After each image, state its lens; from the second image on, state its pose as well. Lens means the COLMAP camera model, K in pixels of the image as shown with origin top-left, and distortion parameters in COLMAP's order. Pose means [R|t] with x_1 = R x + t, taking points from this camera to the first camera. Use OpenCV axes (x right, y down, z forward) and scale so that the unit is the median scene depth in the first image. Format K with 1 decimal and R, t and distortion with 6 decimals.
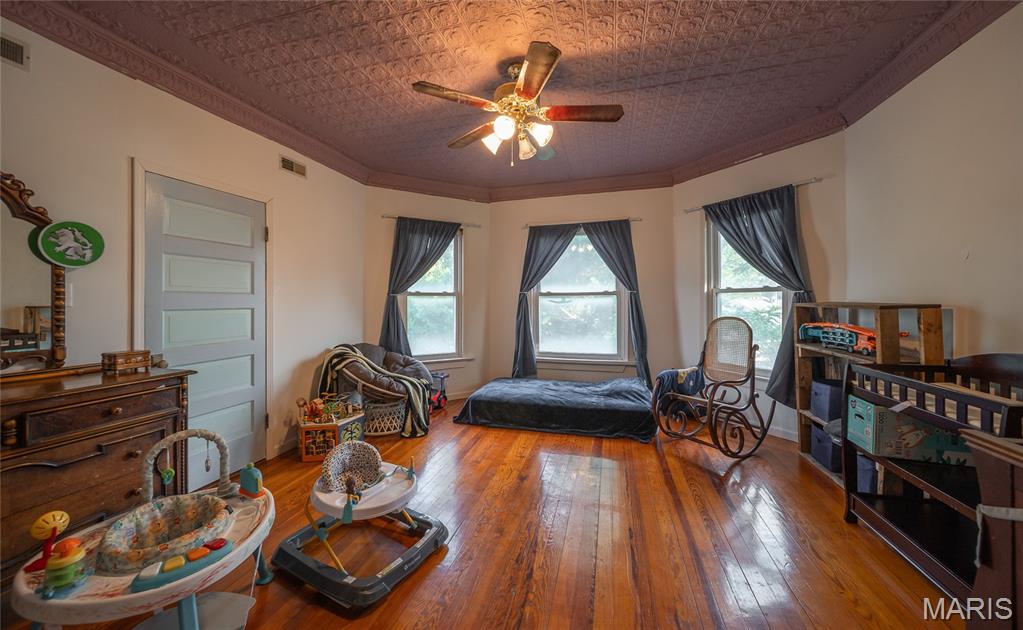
lens RADIAL K [[355.9, 0, 505.1], [0, 355.9, 307.7], [0, 0, 1]] dist [-0.000017, -0.000020]
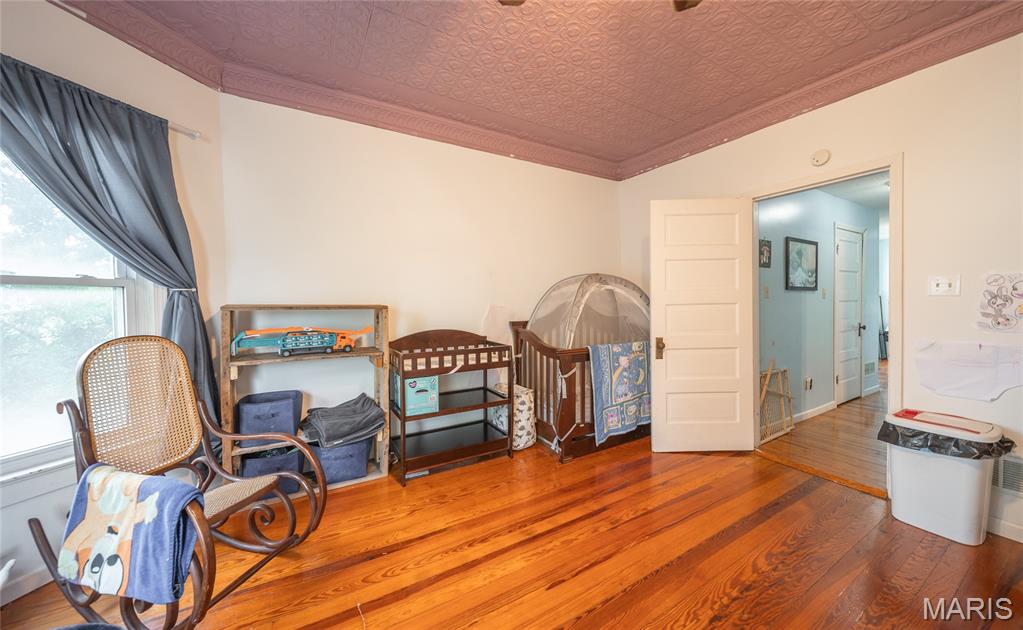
lens RADIAL K [[355.9, 0, 505.1], [0, 355.9, 307.7], [0, 0, 1]] dist [-0.000017, -0.000020]
pose [[-0.727773, 0.001374, 0.685816, -0.083675], [0.008122, 0.999945, 0.006615, -0.006382], [-0.685770, 0.010385, -0.727745, 1.117920]]
